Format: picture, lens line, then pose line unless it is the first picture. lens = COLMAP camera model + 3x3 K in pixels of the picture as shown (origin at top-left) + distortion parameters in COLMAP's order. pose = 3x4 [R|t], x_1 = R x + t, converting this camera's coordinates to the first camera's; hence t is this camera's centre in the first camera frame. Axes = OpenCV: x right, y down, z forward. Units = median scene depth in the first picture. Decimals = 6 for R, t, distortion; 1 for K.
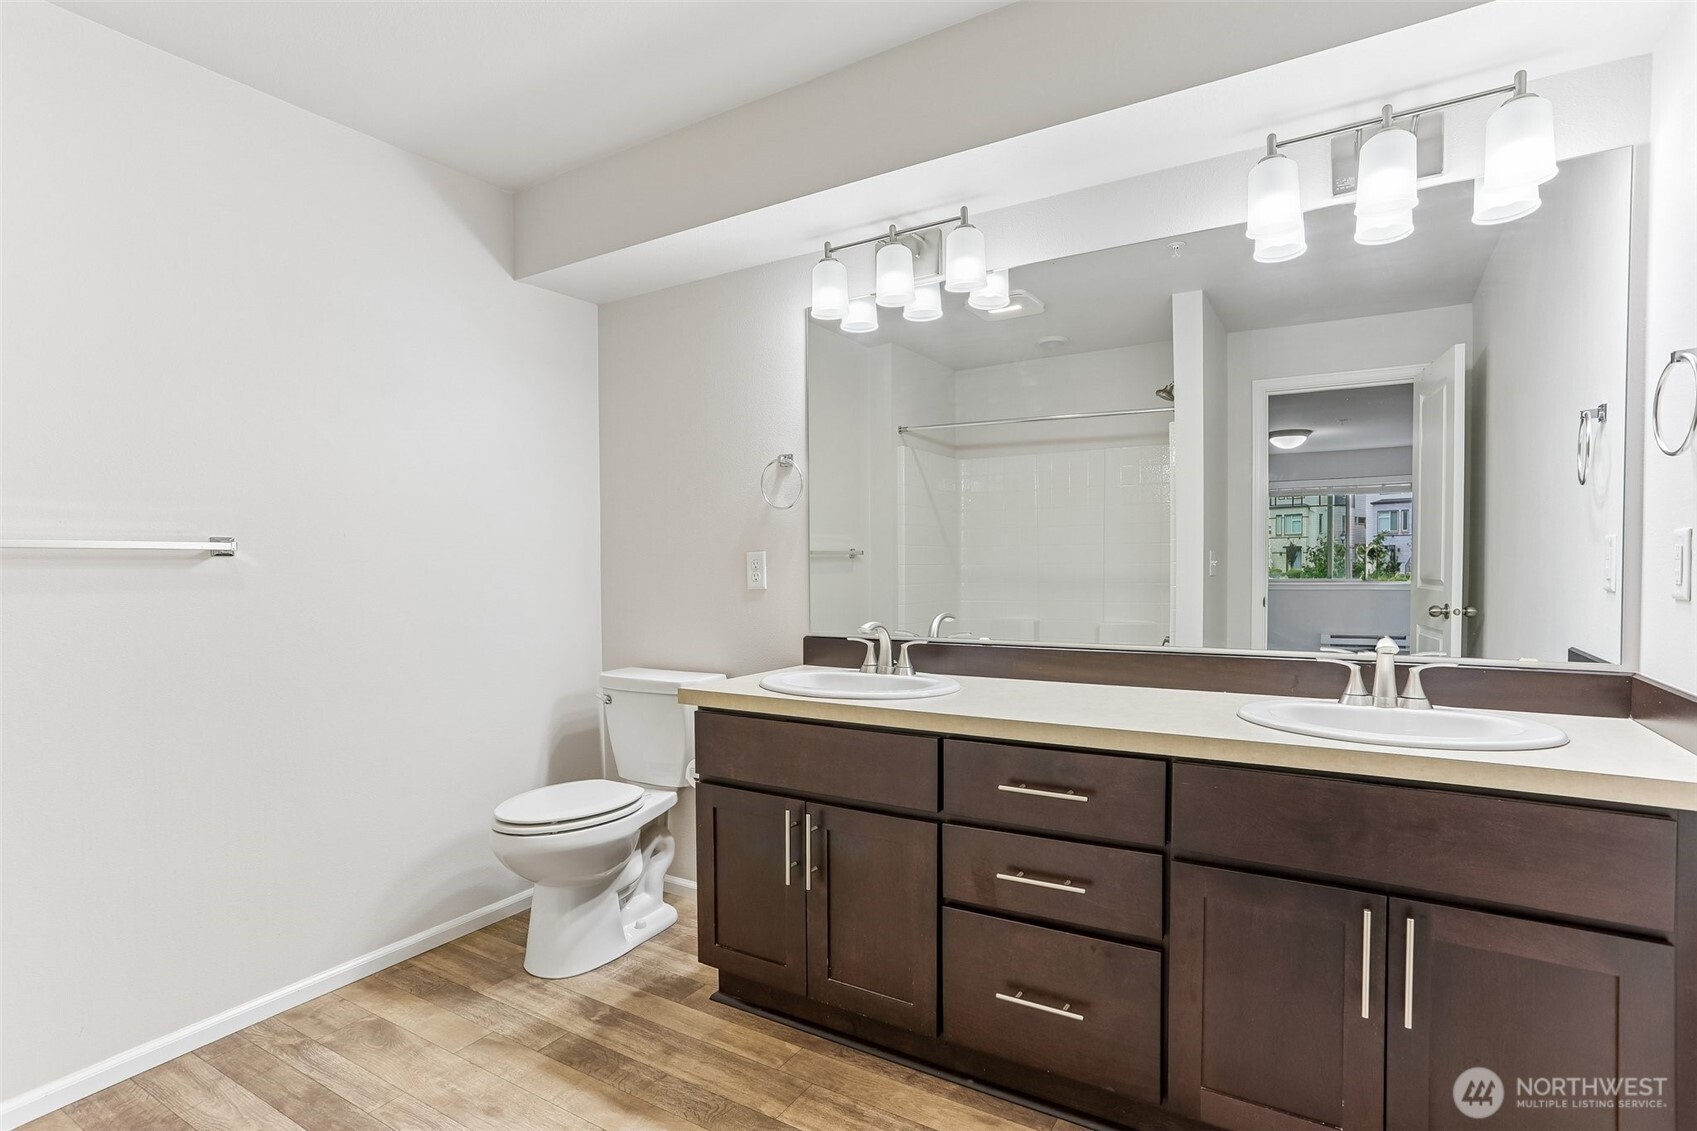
lens RADIAL K [[830.9, 0, 845.7], [0, 830.9, 574.3], [0, 0, 1]] dist [-0.043536, 0.022805]
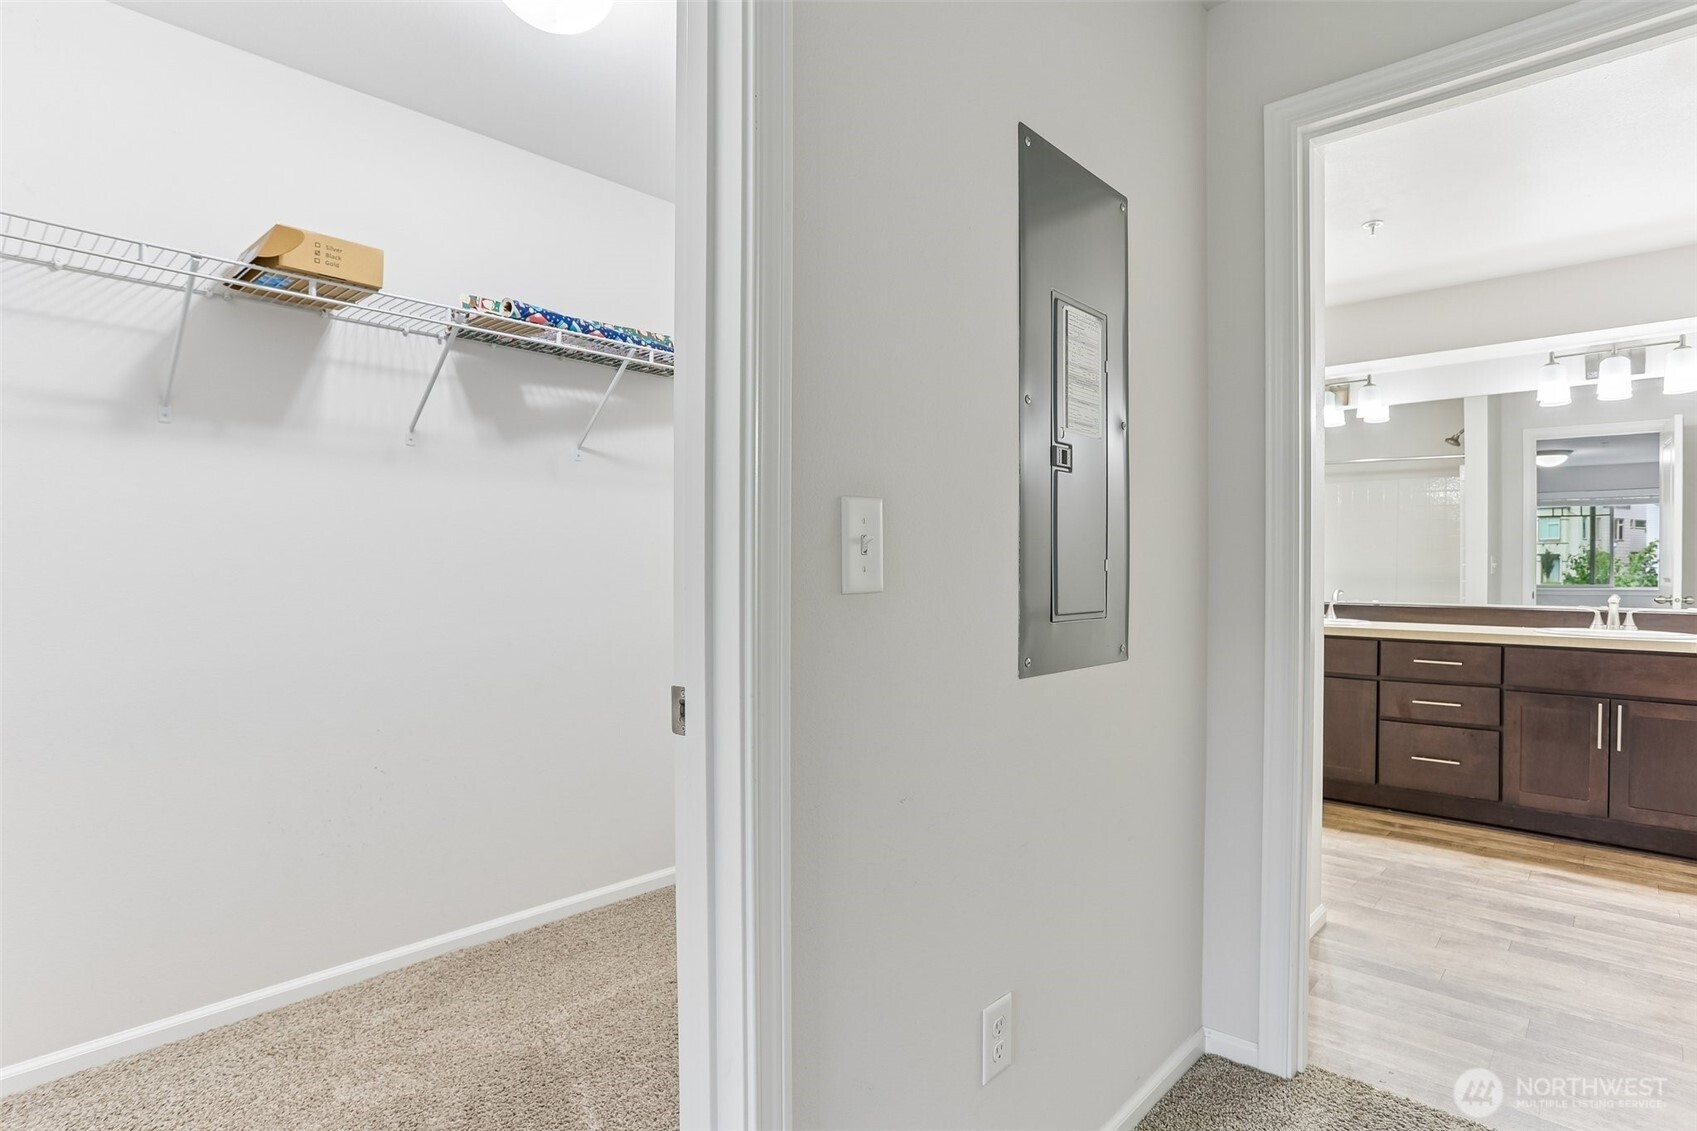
lens RADIAL K [[837.6, 0, 855.9], [0, 837.6, 559.6], [0, 0, 1]] dist [-0.045095, 0.013152]
pose [[0.978850, 0.011315, -0.204267, -0.773139], [-0.015530, 0.999698, -0.019043, 0.047980], [0.203990, 0.021813, 0.978730, -1.360355]]
